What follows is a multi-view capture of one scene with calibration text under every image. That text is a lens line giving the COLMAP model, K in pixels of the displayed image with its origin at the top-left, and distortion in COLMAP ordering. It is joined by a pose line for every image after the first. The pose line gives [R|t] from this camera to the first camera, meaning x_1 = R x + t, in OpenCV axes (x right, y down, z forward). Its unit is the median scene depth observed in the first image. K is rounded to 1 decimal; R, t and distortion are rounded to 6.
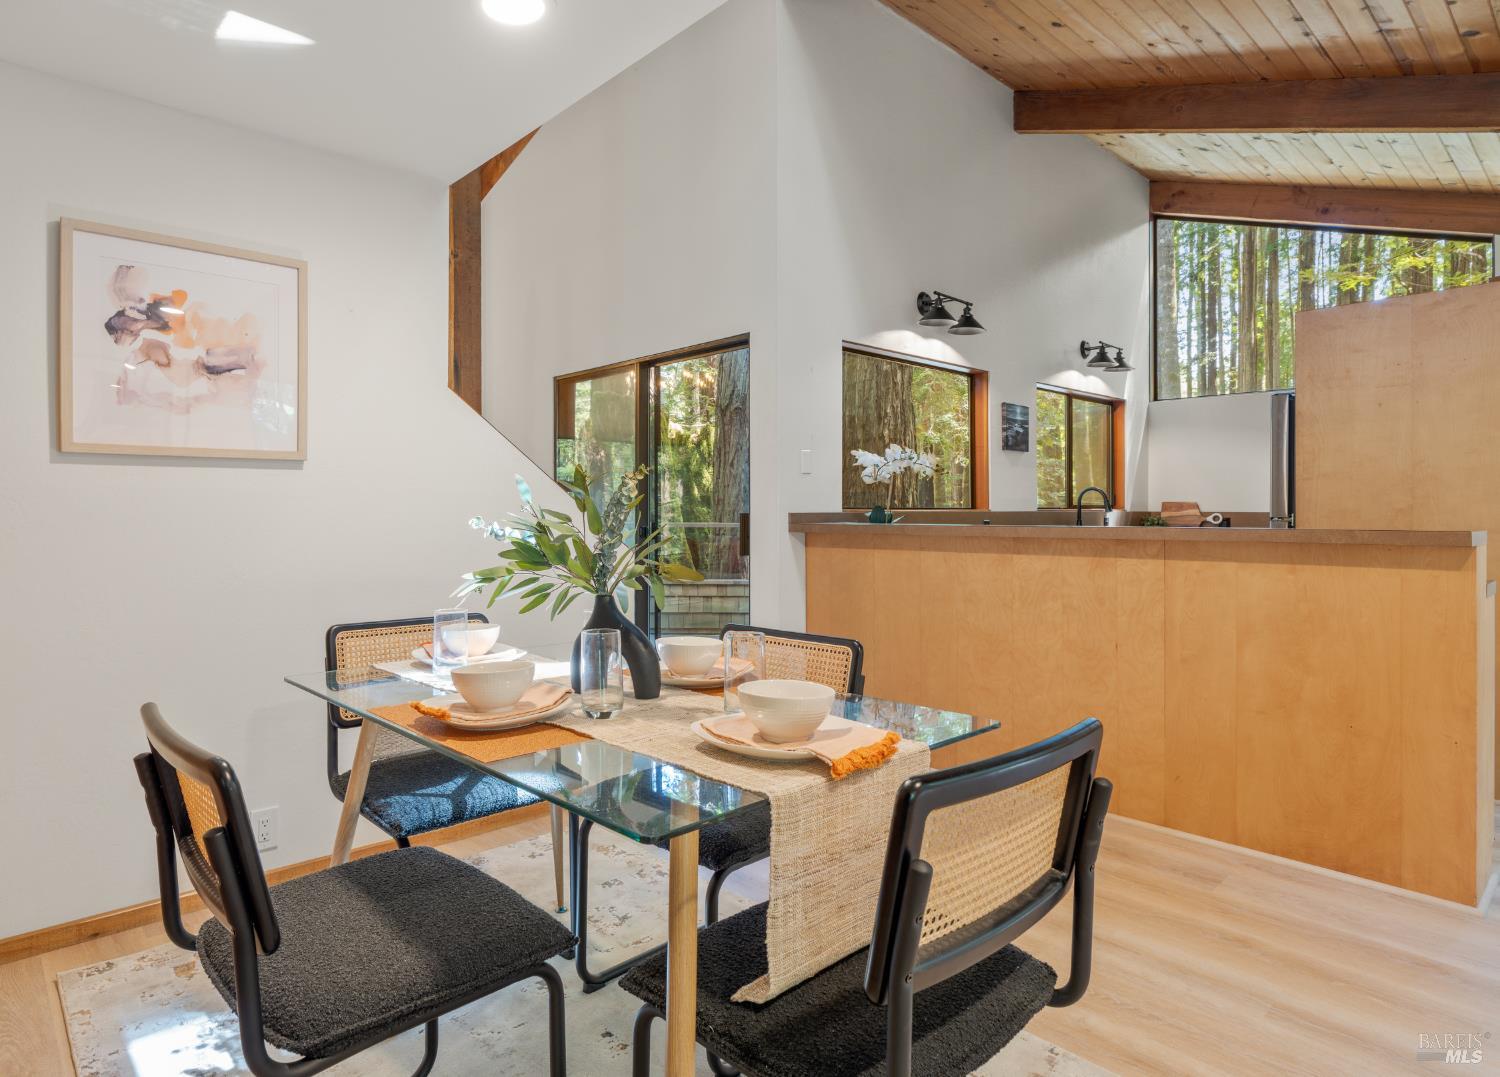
lens RADIAL K [[841.7, 0, 688.5], [0, 841.7, 508.8], [0, 0, 1]] dist [-0.001858, 0.000780]
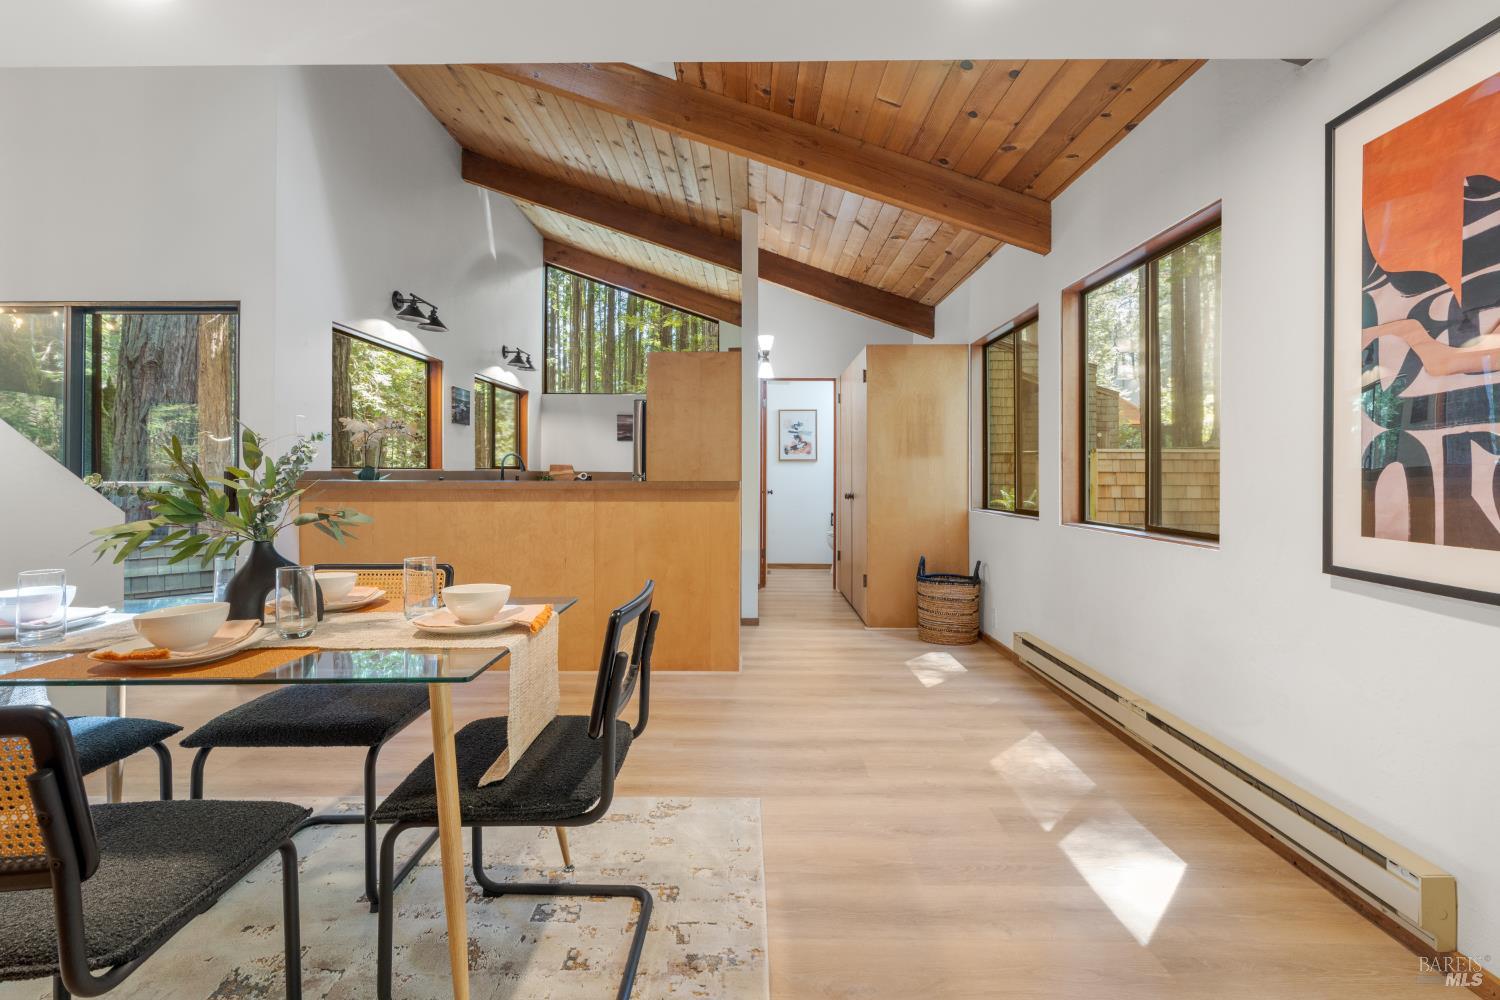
lens RADIAL K [[688.1, 0, 751.1], [0, 688.1, 470.0], [0, 0, 1]] dist [-0.003040, 0.000321]
pose [[0.662014, 0.003785, 0.749482, -0.125770], [-0.005098, 0.999987, -0.000547, 0.000182], [-0.749474, -0.003459, 0.662025, -0.045941]]
